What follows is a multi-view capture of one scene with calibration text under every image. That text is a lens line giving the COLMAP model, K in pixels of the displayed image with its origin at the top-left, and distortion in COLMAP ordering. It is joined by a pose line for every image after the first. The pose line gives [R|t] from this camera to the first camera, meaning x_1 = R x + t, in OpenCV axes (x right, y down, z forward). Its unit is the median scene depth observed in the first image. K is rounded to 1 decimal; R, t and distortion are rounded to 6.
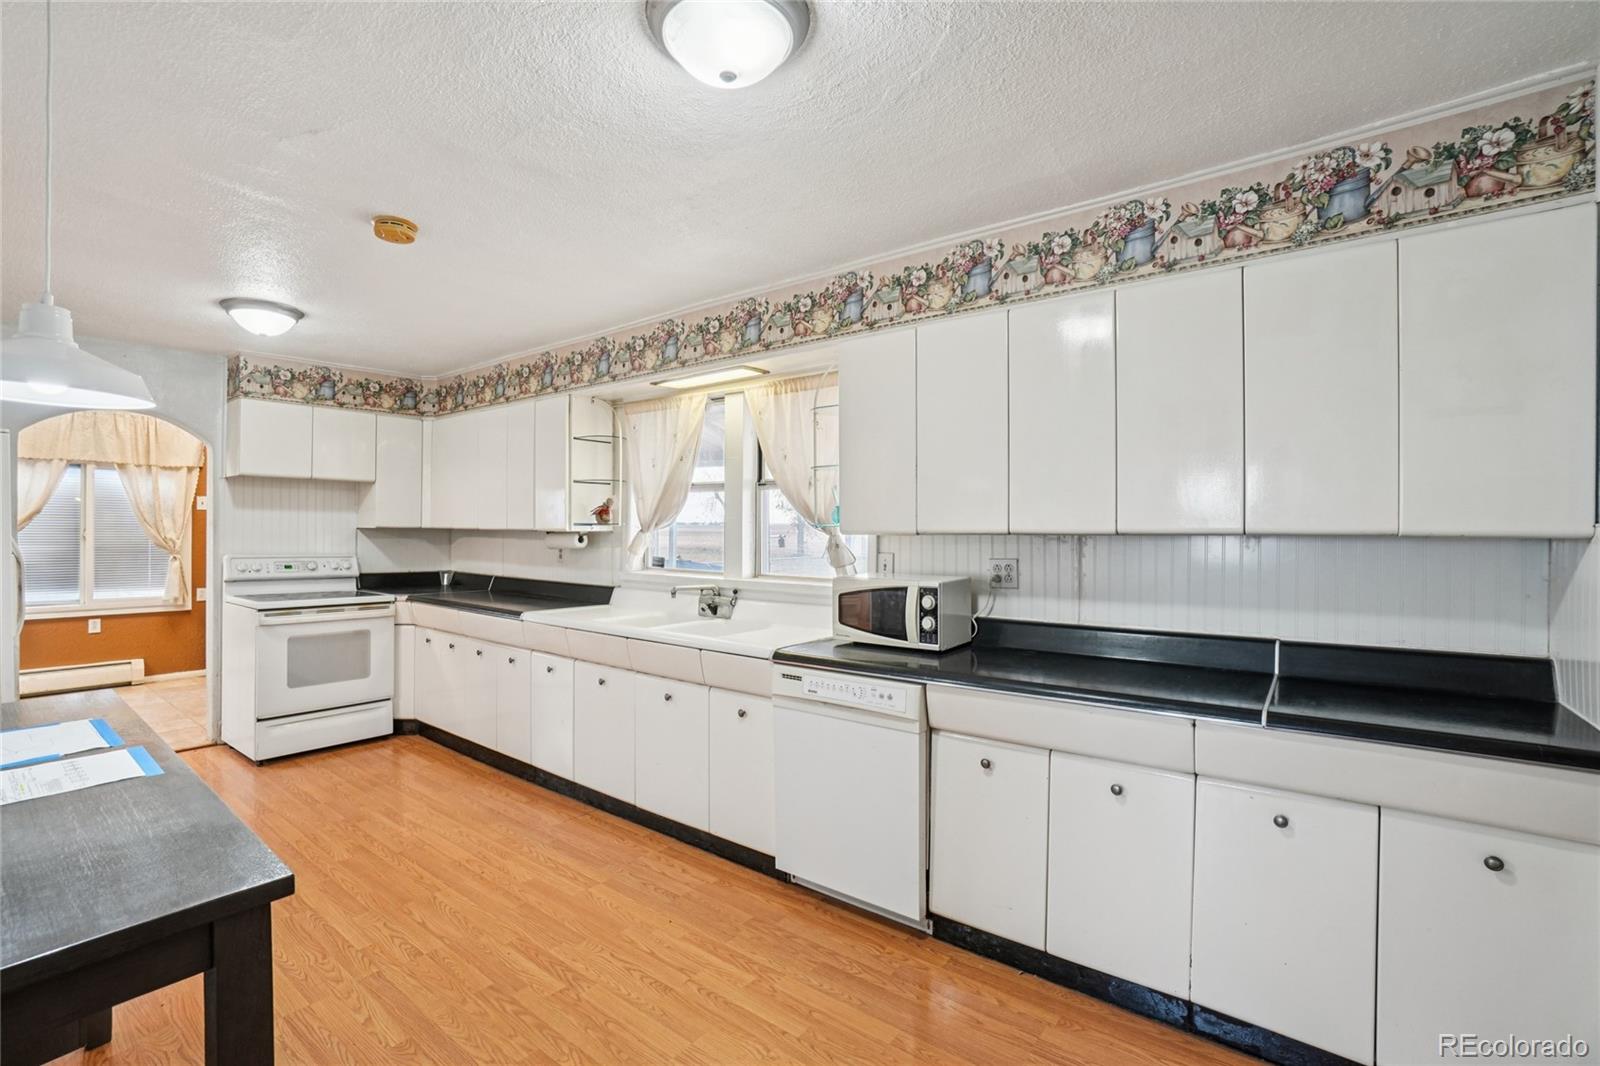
lens RADIAL K [[704.9, 0, 798.3], [0, 704.9, 541.4], [0, 0, 1]] dist [-0.035727, 0.000532]
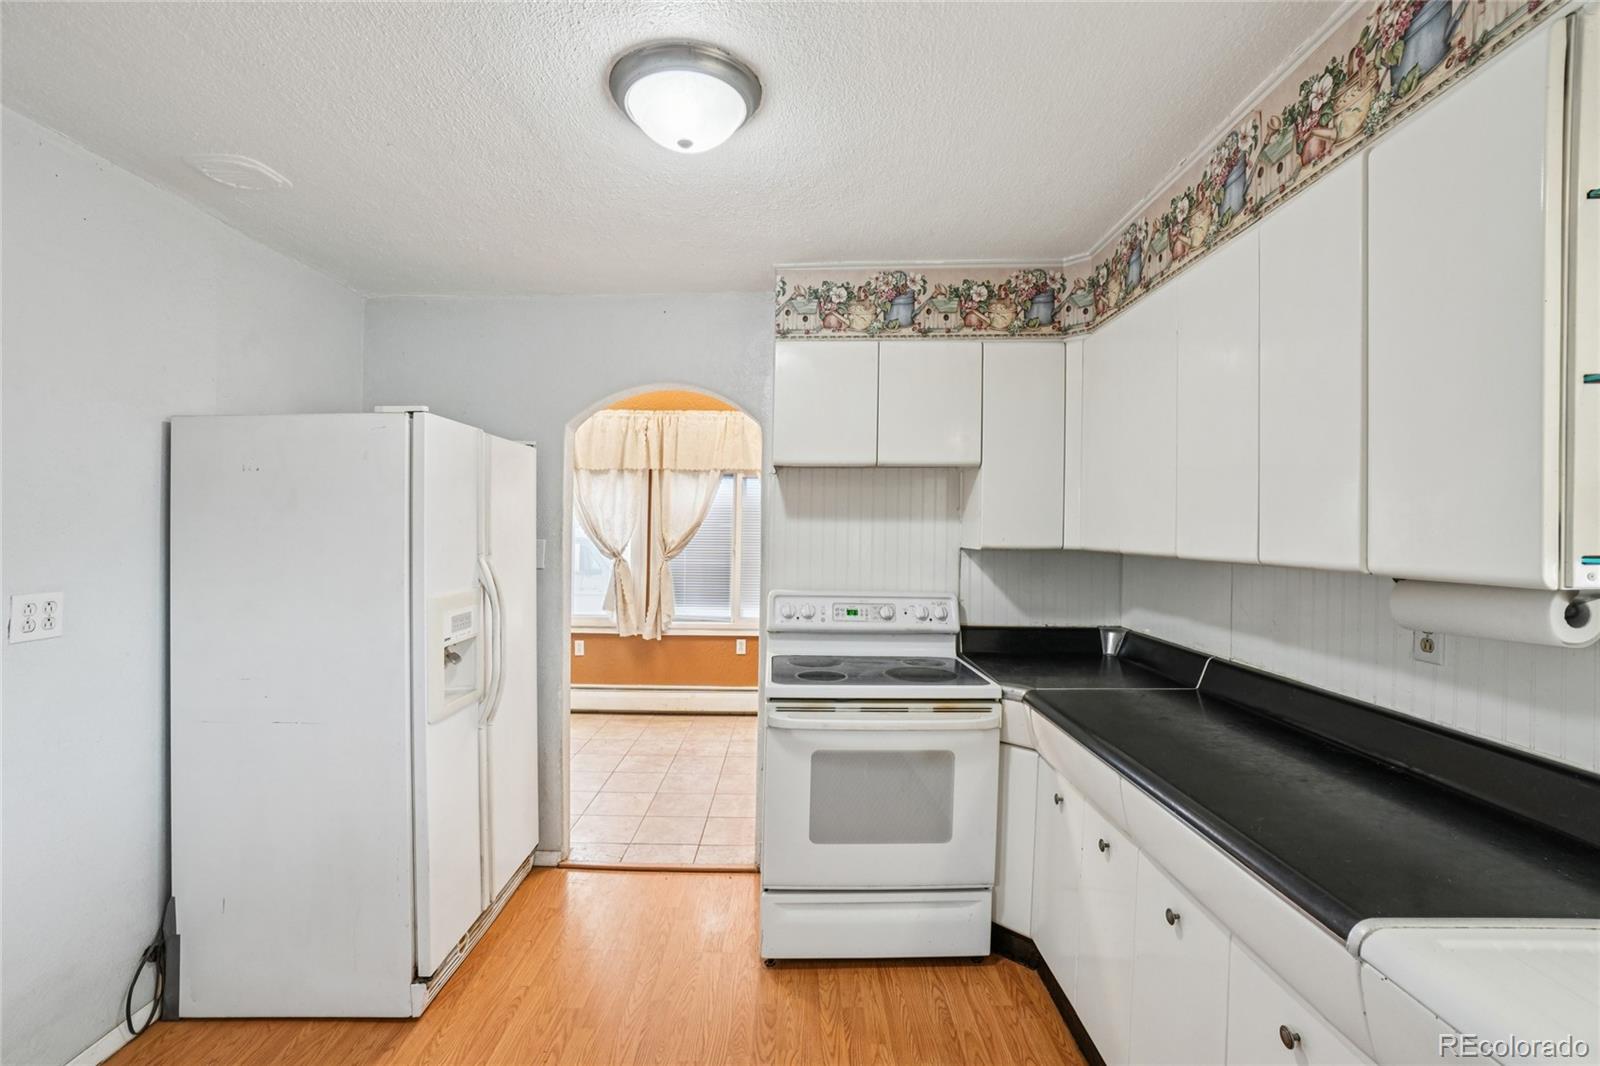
lens RADIAL K [[704.9, 0, 798.3], [0, 704.9, 541.4], [0, 0, 1]] dist [-0.035727, 0.000532]
pose [[0.605359, 0.006293, -0.795928, -0.253742], [-0.009546, 0.999954, 0.000646, -0.024632], [0.795895, 0.007207, 0.605391, 0.549056]]
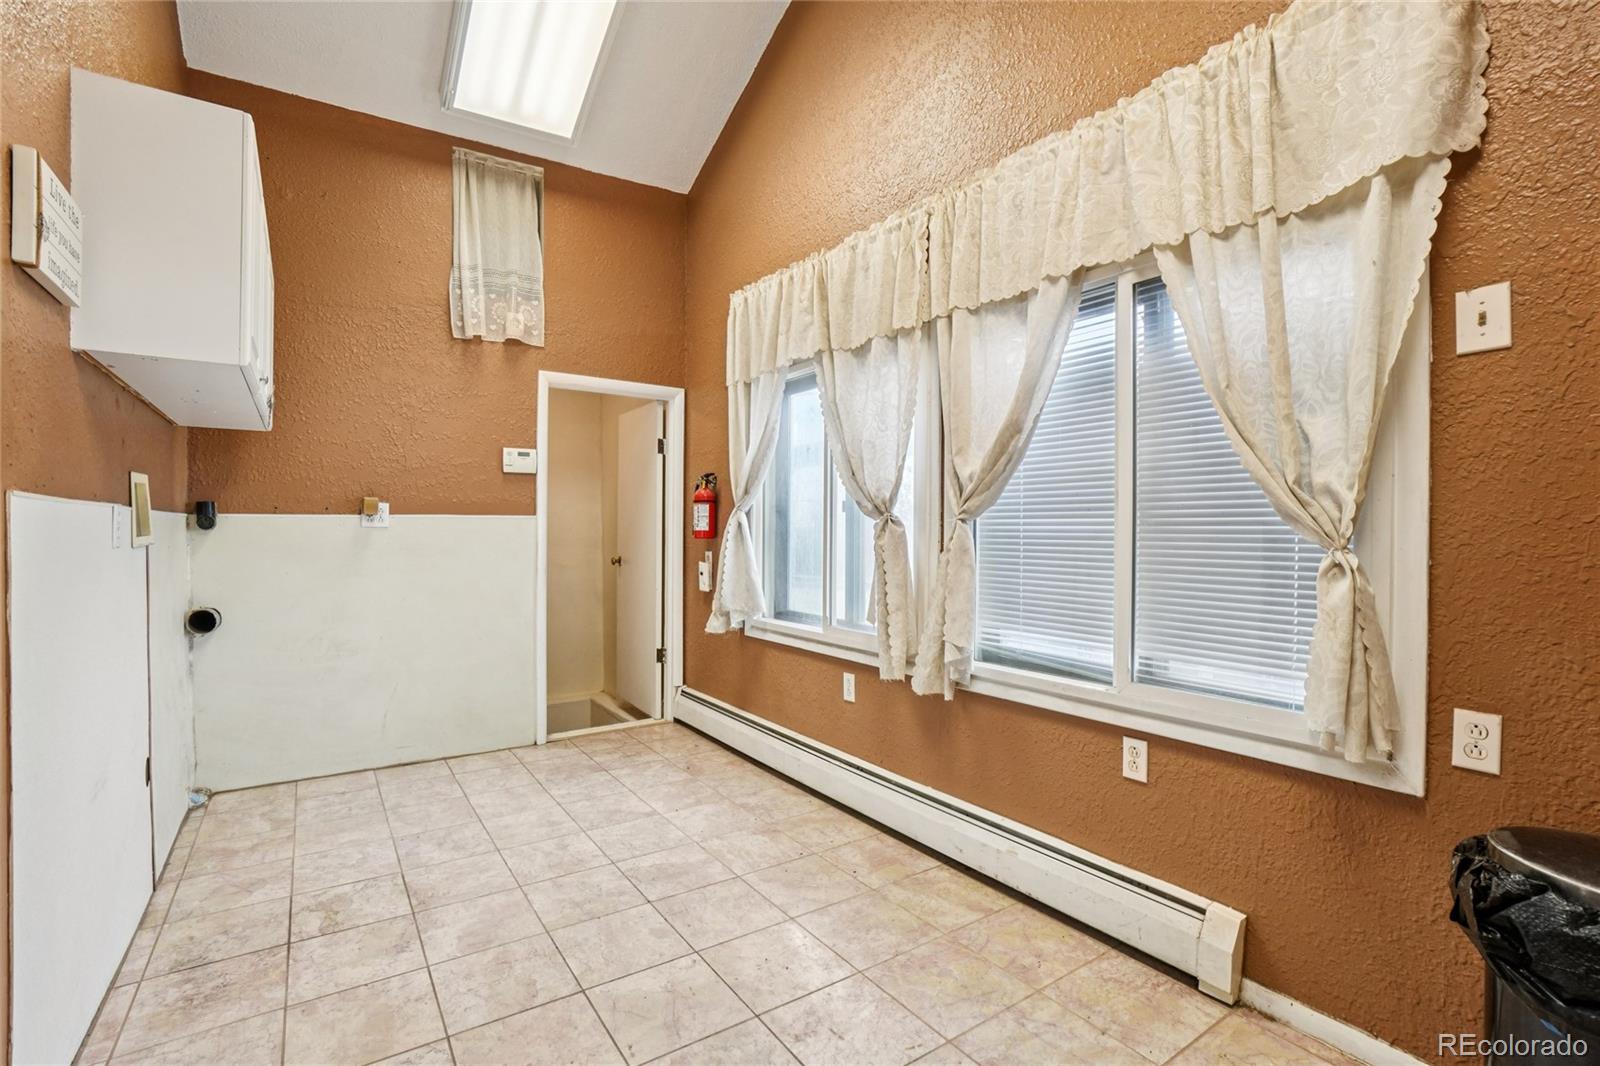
lens RADIAL K [[719.6, 0, 779.8], [0, 719.6, 532.2], [0, 0, 1]] dist [-0.060733, 0.000276]
pose [[-0.347435, 0.002095, -0.937702, -0.756998], [-0.005676, 0.999974, 0.004337, 0.015149], [0.937687, 0.006829, -0.347414, 1.106669]]
